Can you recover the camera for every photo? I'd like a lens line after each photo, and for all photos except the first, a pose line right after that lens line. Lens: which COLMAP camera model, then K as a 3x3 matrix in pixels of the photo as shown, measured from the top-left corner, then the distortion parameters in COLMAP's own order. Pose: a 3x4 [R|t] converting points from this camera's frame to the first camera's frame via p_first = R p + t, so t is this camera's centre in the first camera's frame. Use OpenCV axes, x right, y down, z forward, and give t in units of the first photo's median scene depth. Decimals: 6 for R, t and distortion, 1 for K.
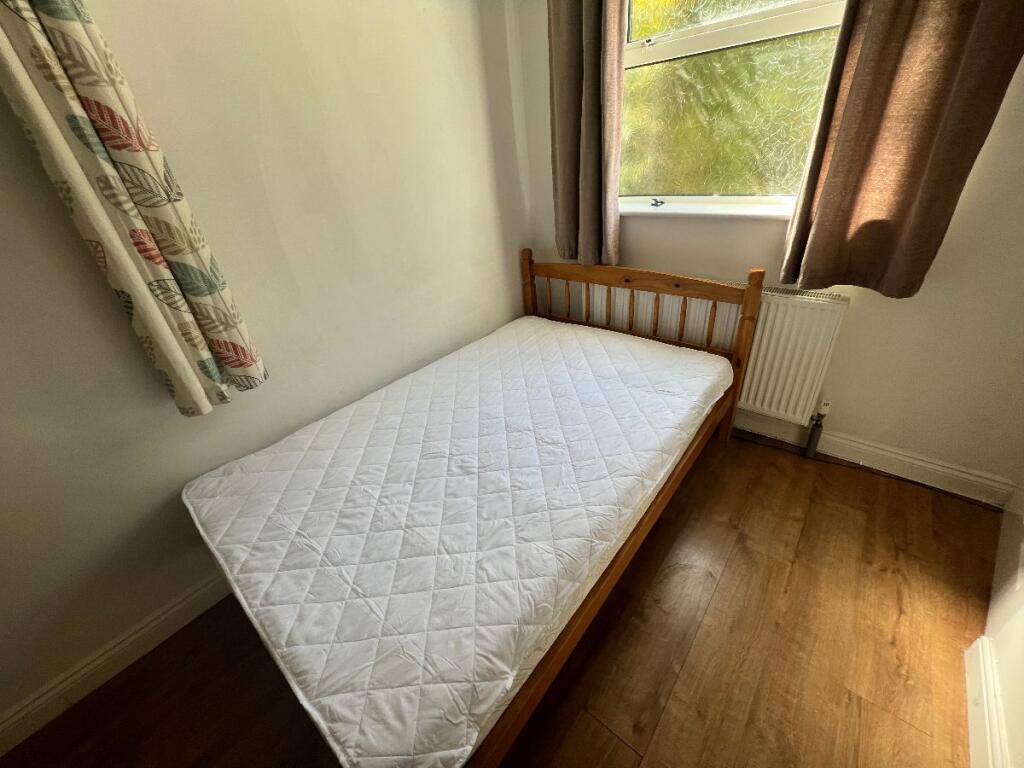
lens RADIAL K [[413.9, 0, 512.0], [0, 413.9, 384.0], [0, 0, 1]] dist [0.000372, 0.000185]
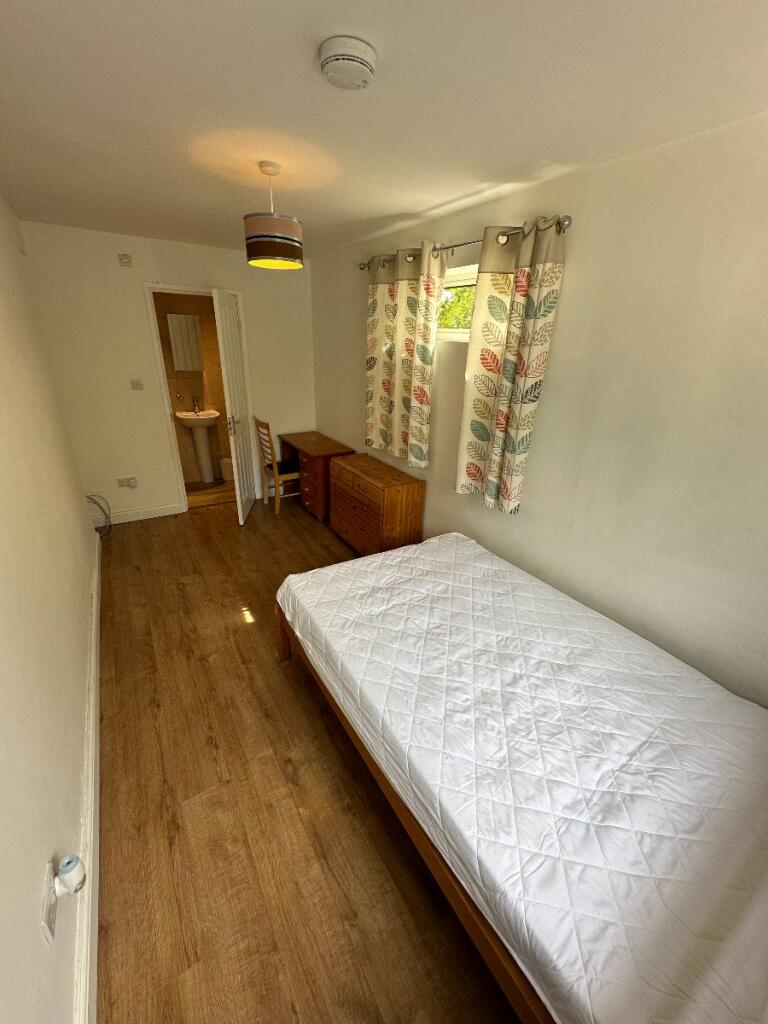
lens RADIAL K [[410.2, 0, 384.0], [0, 410.2, 512.0], [0, 0, 1]] dist [-0.000483, -0.000034]
pose [[-0.309952, 0.458257, -0.833025, 0.911657], [-0.487085, 0.675919, 0.553066, -0.700006], [0.816503, 0.577178, 0.013707, 0.652885]]
